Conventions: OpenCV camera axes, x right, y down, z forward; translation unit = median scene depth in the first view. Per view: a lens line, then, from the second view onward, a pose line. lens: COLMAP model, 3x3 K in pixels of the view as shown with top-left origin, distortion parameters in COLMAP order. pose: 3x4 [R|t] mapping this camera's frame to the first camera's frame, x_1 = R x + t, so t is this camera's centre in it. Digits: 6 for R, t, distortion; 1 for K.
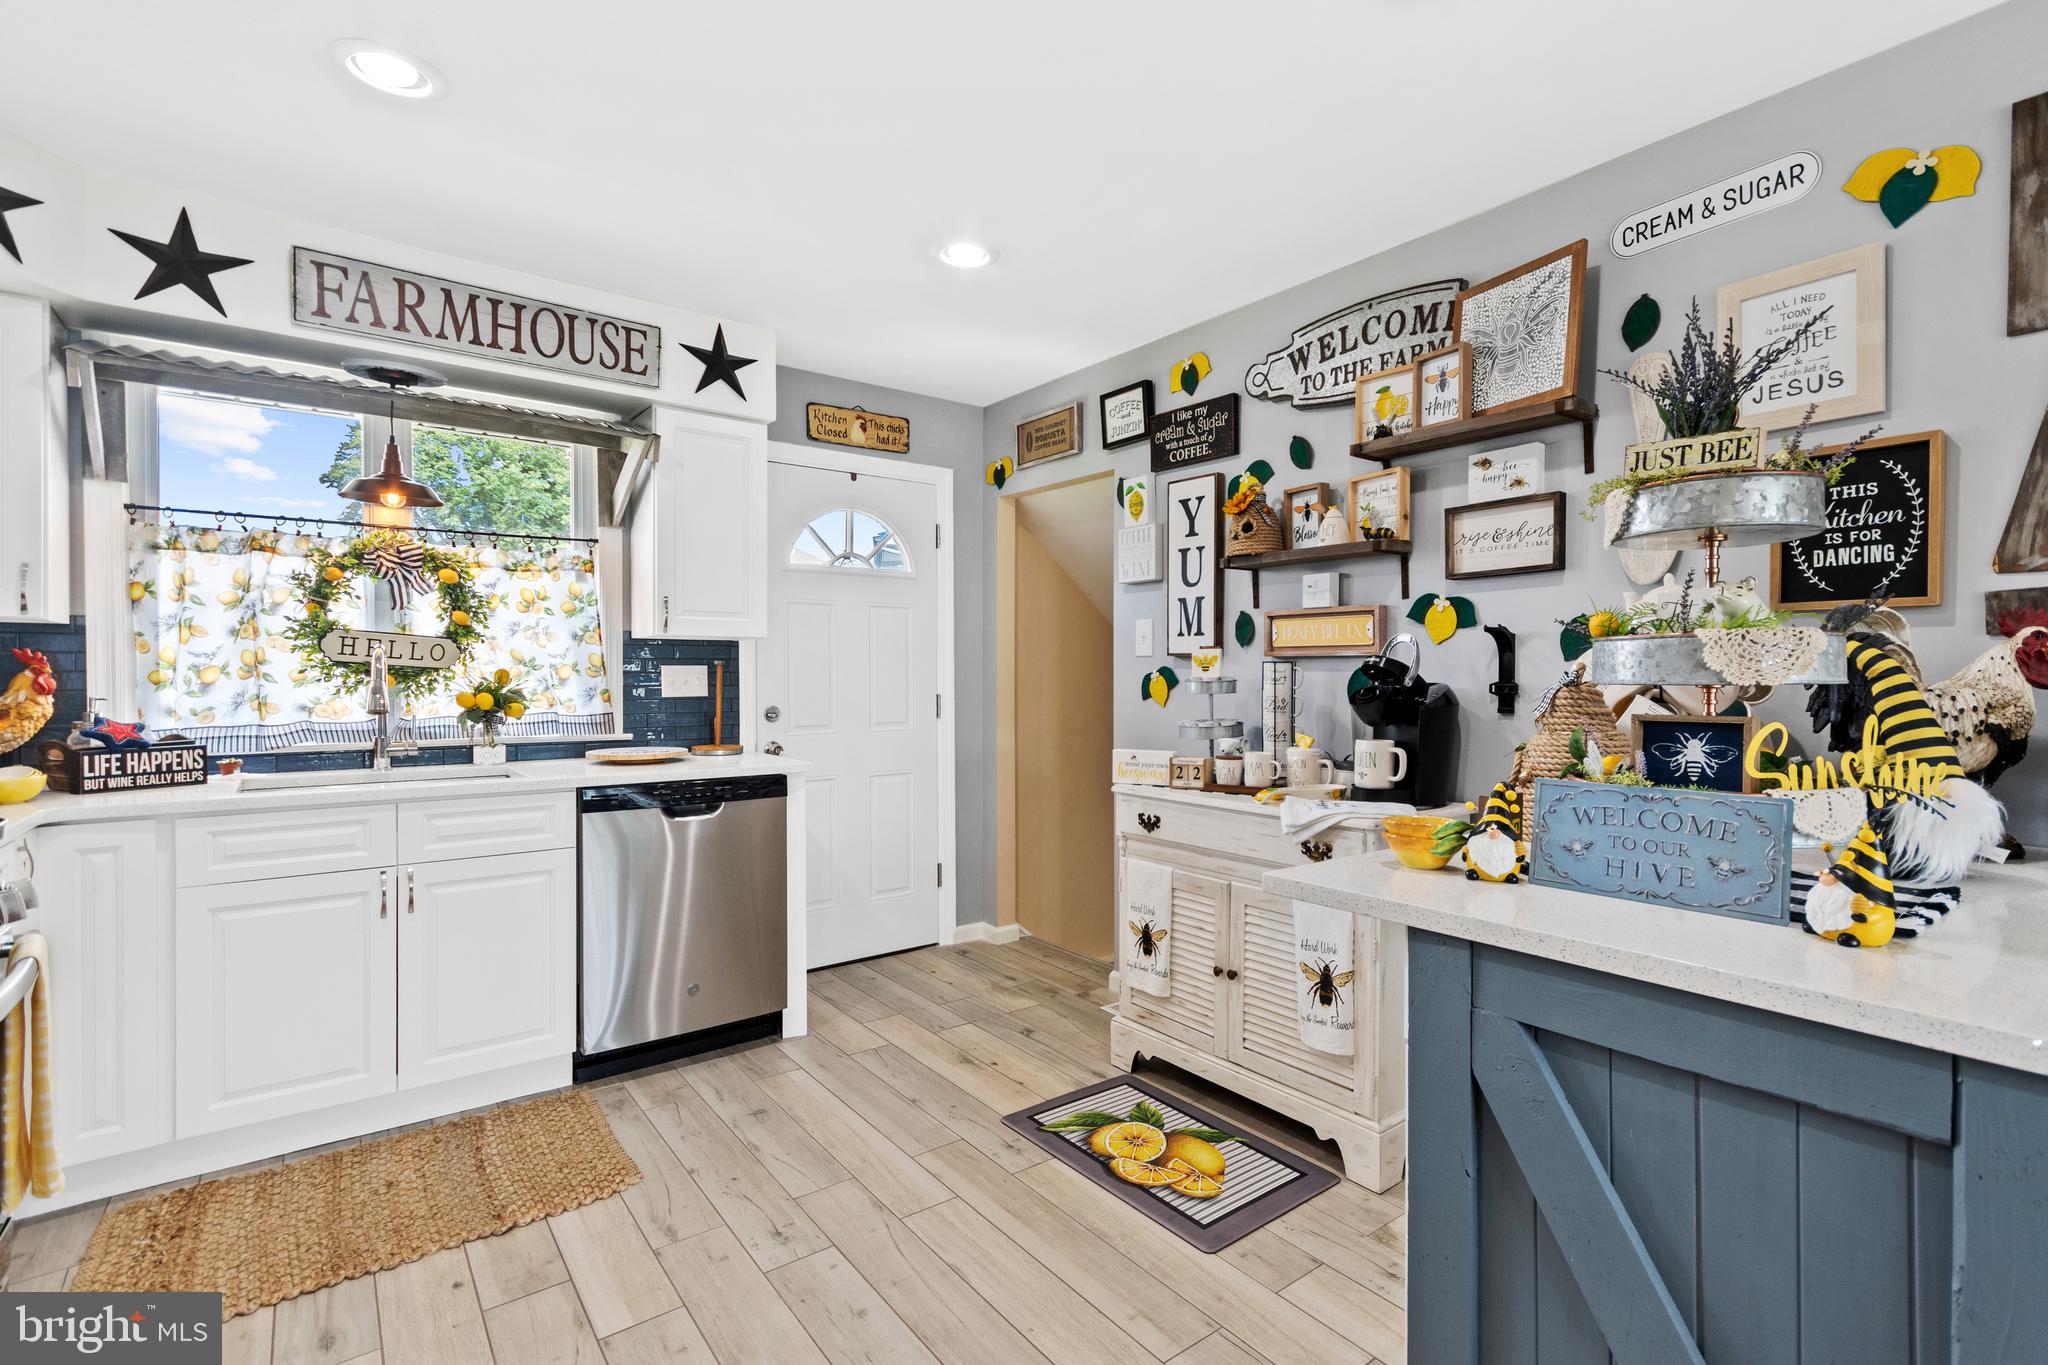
lens RADIAL K [[947.7, 0, 1071.9], [0, 947.7, 685.8], [0, 0, 1]] dist [0.008269, 0.000340]
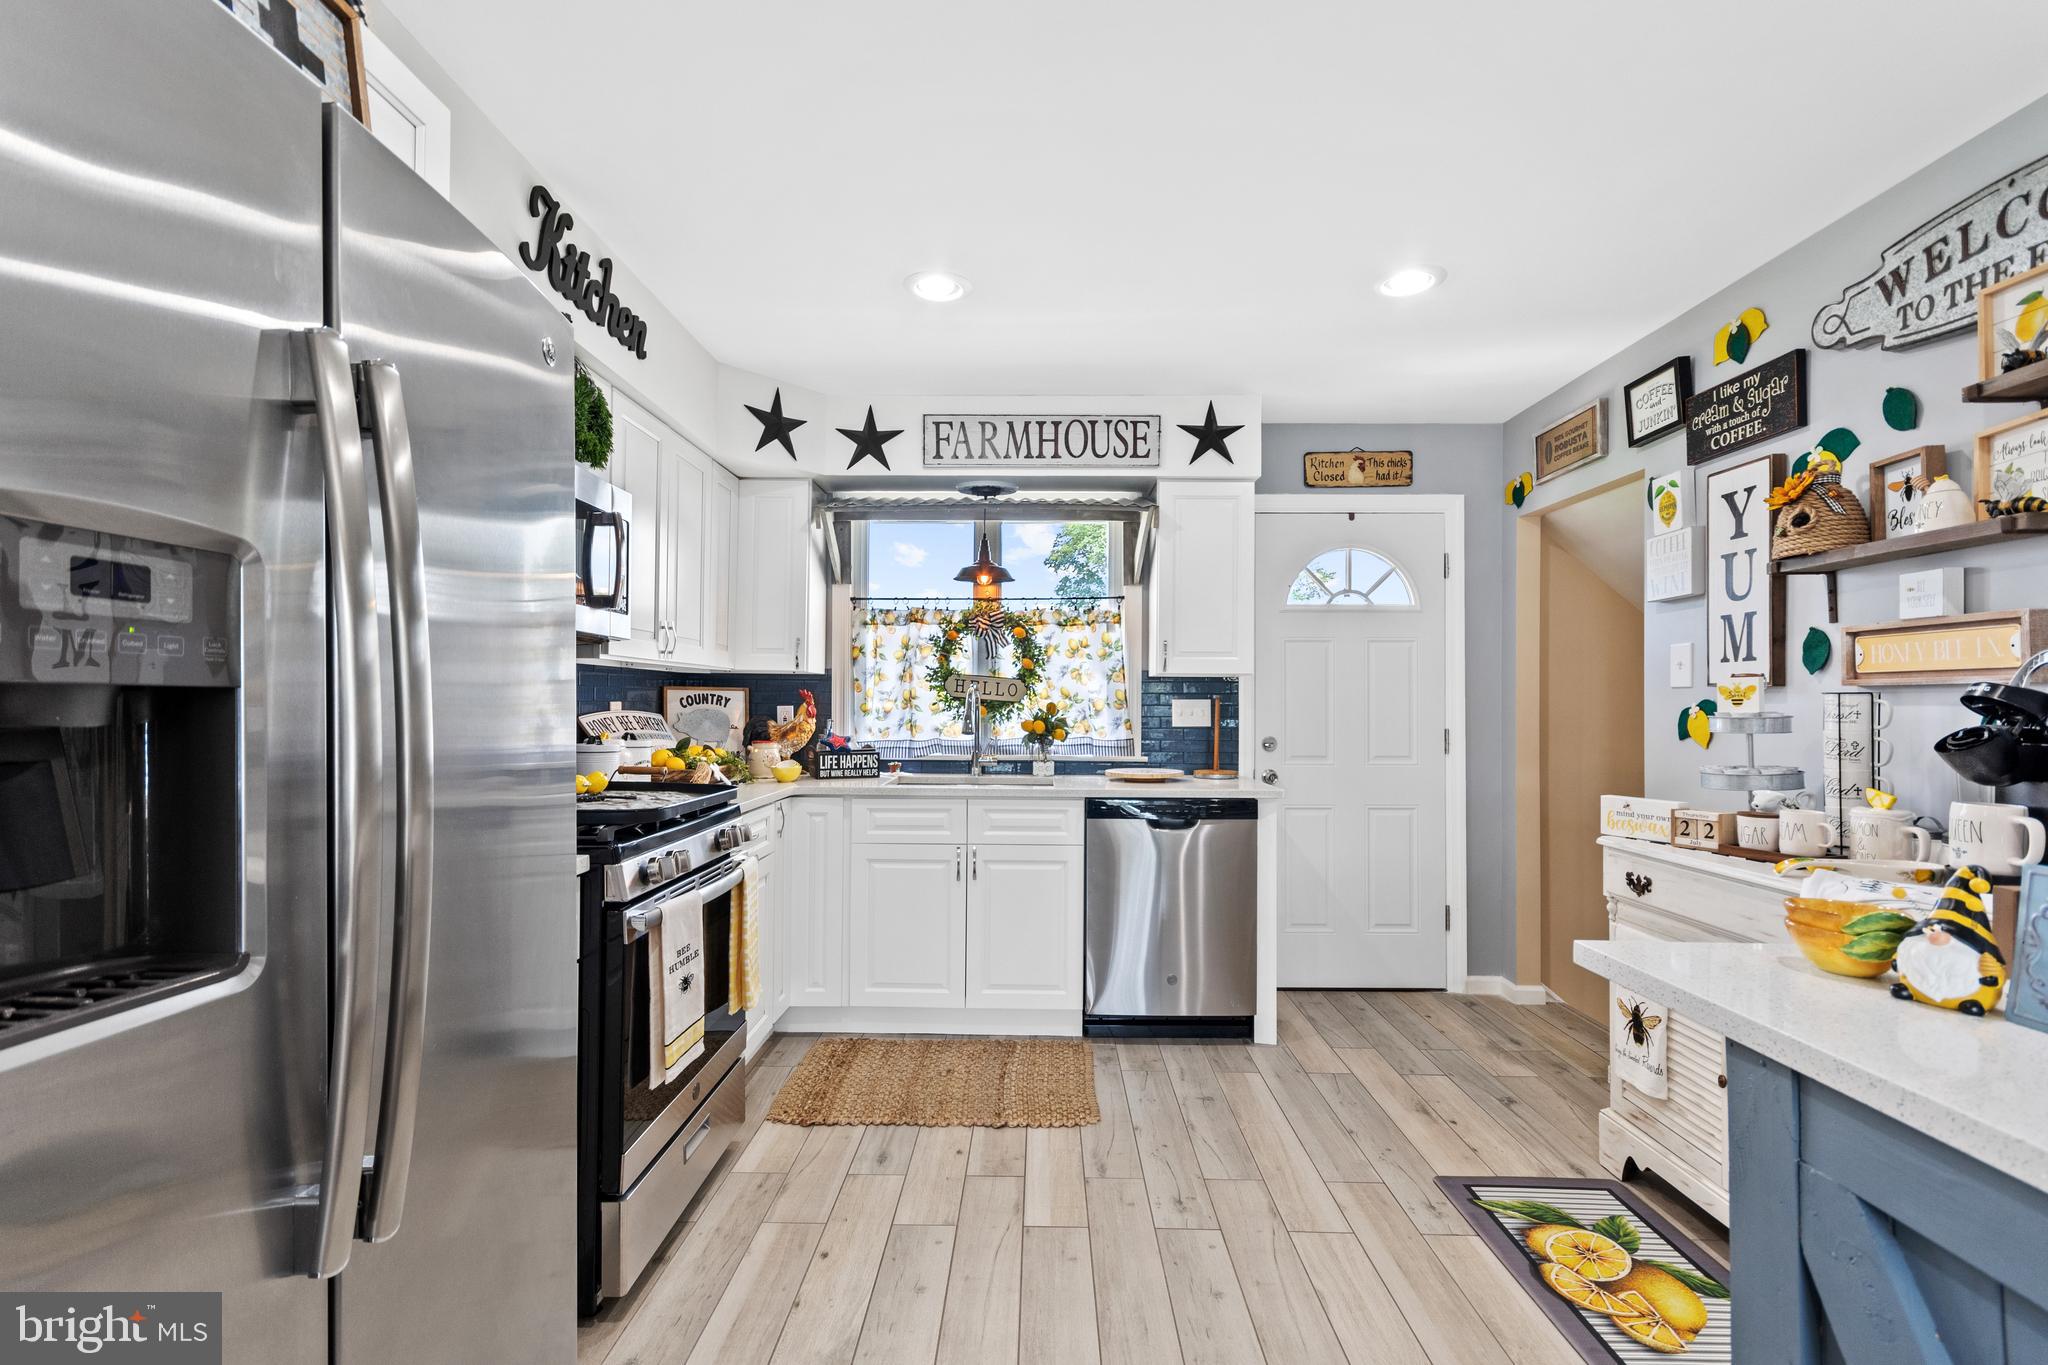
lens RADIAL K [[906.1, 0, 1030.6], [0, 906.1, 696.8], [0, 0, 1]] dist [0.004829, 0.000307]
pose [[0.772508, -0.003592, -0.634994, 0.178220], [-0.012736, 0.999695, -0.021149, 0.001462], [0.634877, 0.024425, 0.772227, 0.031665]]
